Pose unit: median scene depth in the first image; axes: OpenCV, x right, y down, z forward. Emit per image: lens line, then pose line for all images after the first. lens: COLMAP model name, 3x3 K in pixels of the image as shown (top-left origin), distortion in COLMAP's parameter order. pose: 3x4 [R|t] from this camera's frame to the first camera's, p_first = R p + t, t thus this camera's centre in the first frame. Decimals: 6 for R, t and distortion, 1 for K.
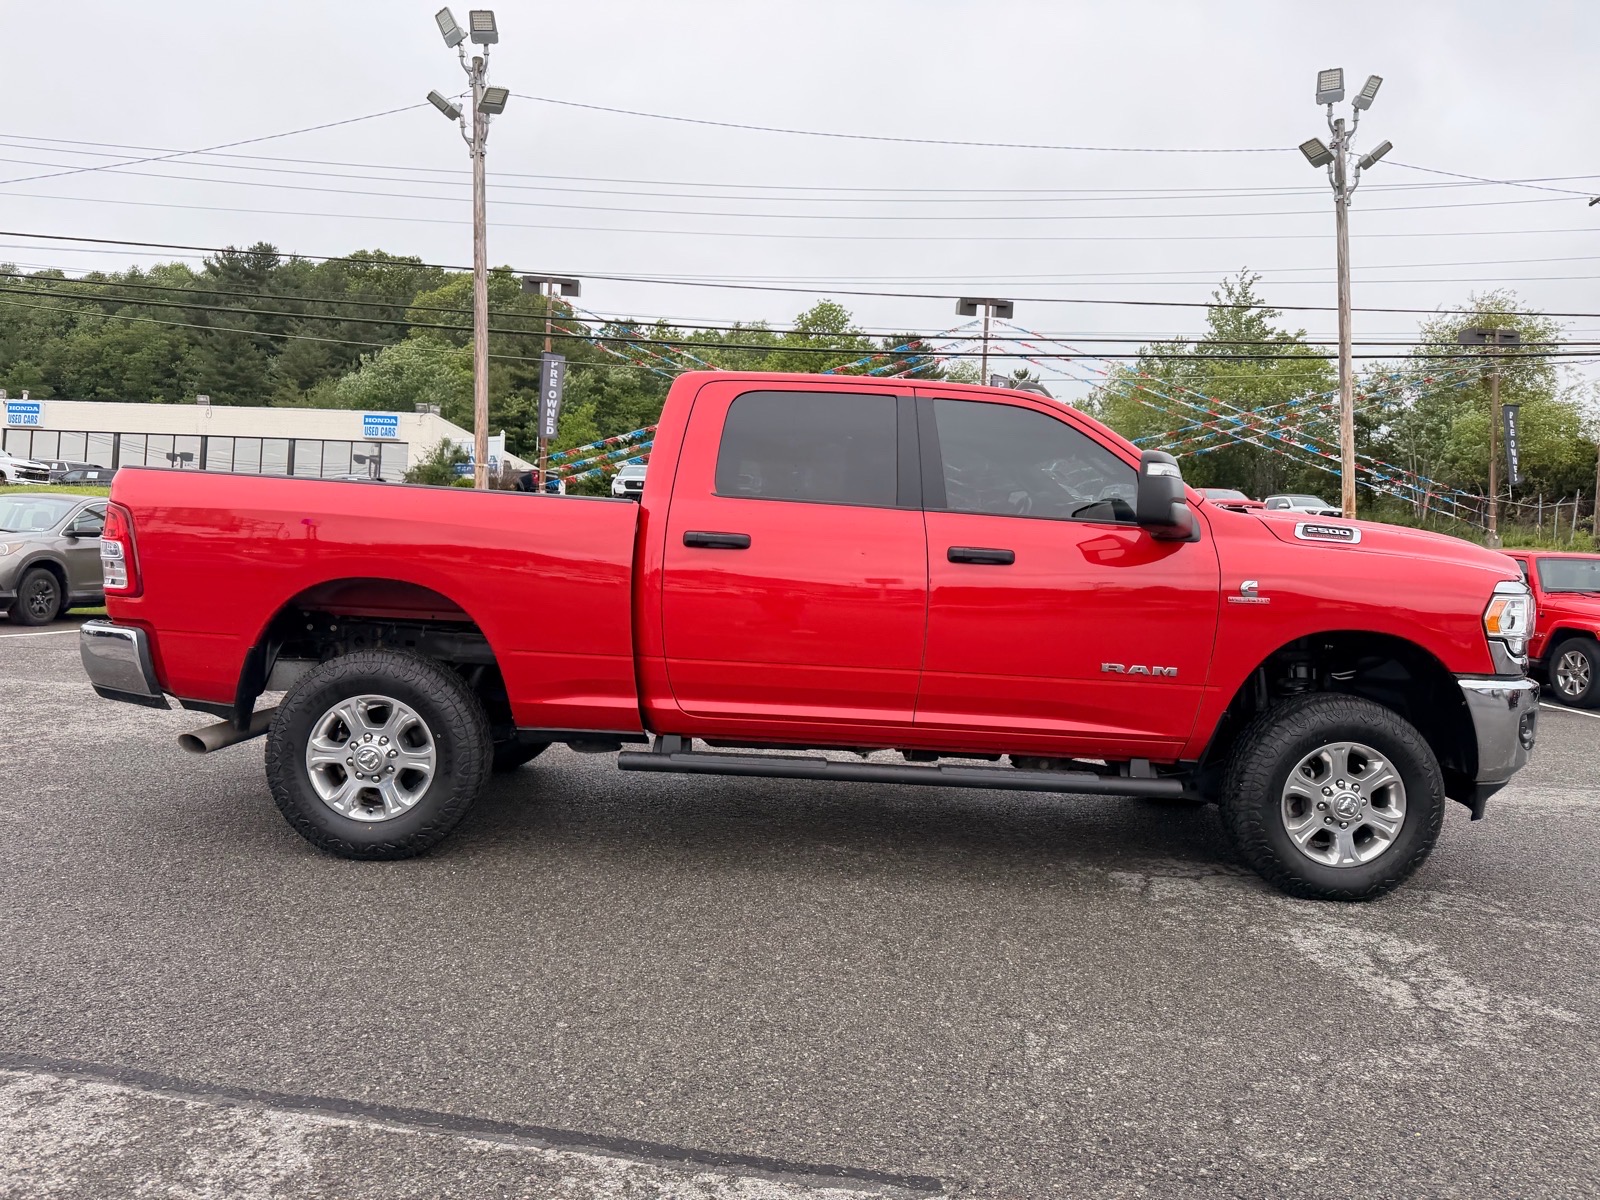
lens RADIAL K [[1116.9, 0, 800.0], [0, 1116.9, 600.0], [0, 0, 1]] dist [0.008400, -0.033937]
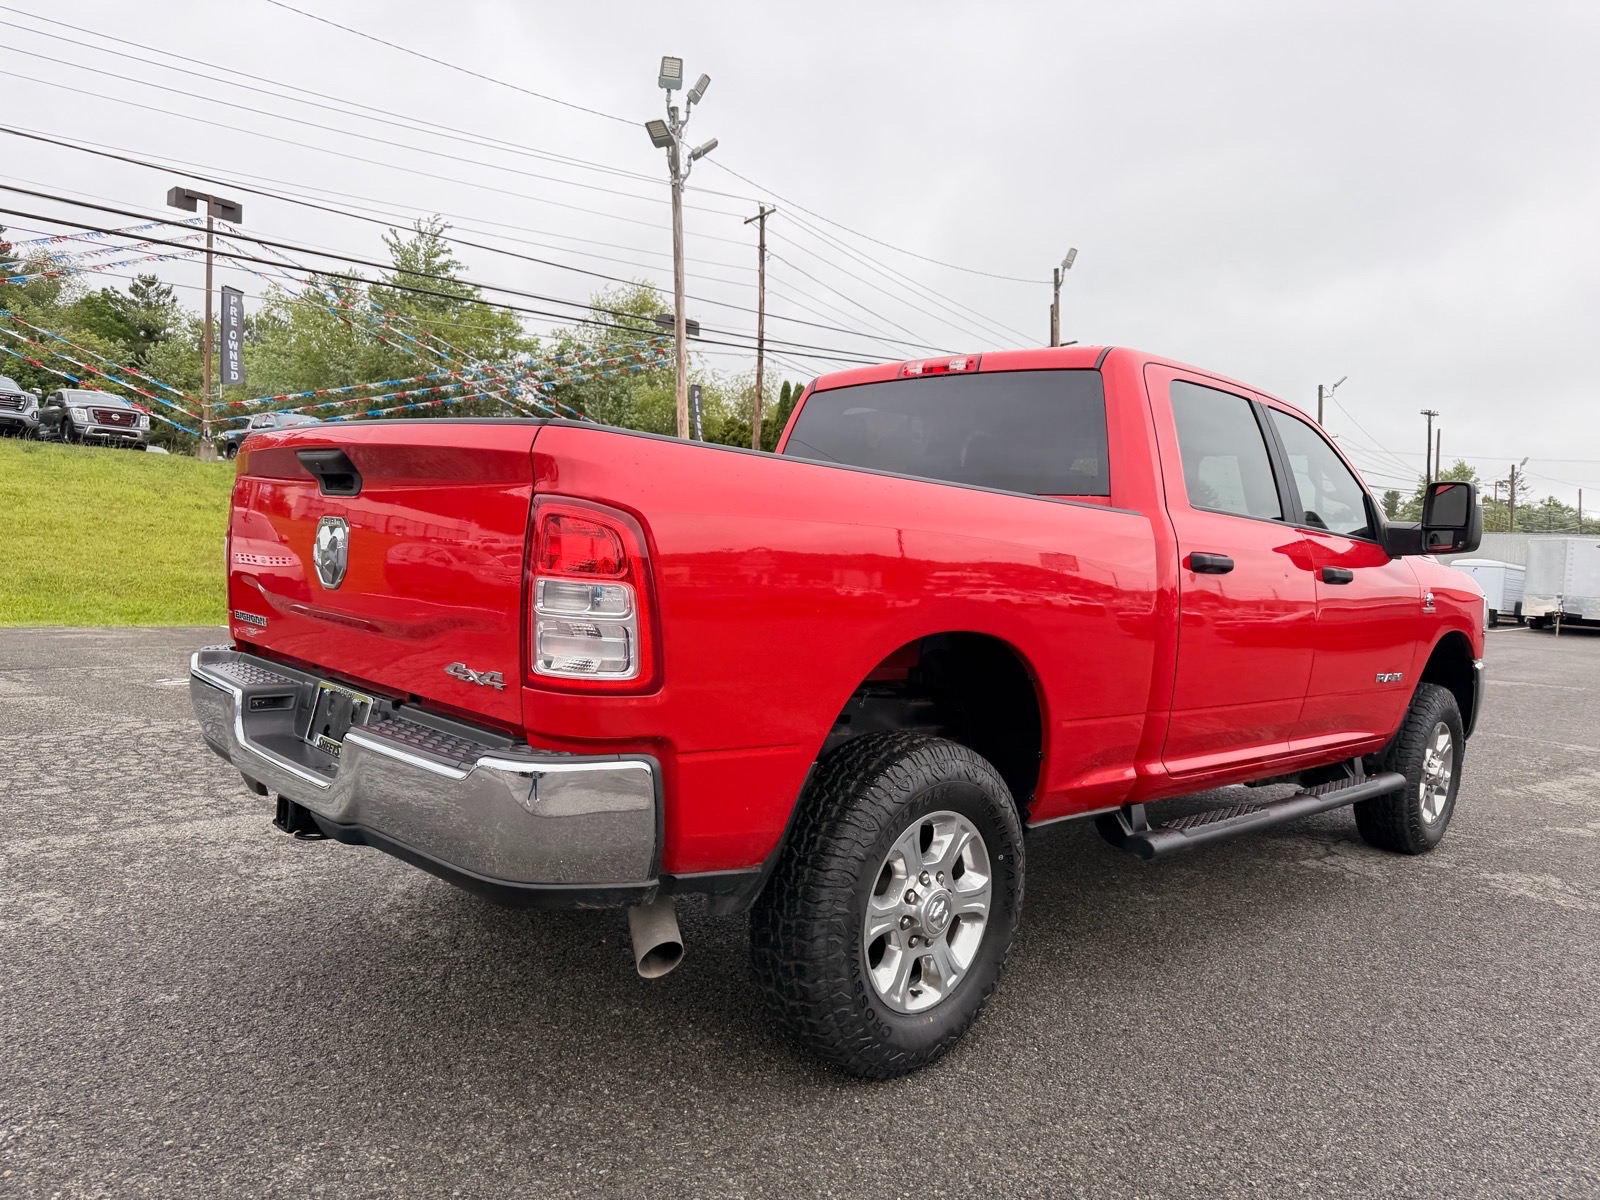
lens RADIAL K [[1116.9, 0, 800.0], [0, 1116.9, 600.0], [0, 0, 1]] dist [0.008400, -0.033937]
pose [[0.729269, -0.026043, 0.683731, -0.172369], [-0.009097, 0.998818, 0.047748, -0.012515], [-0.684166, -0.041041, 0.728170, 0.120890]]
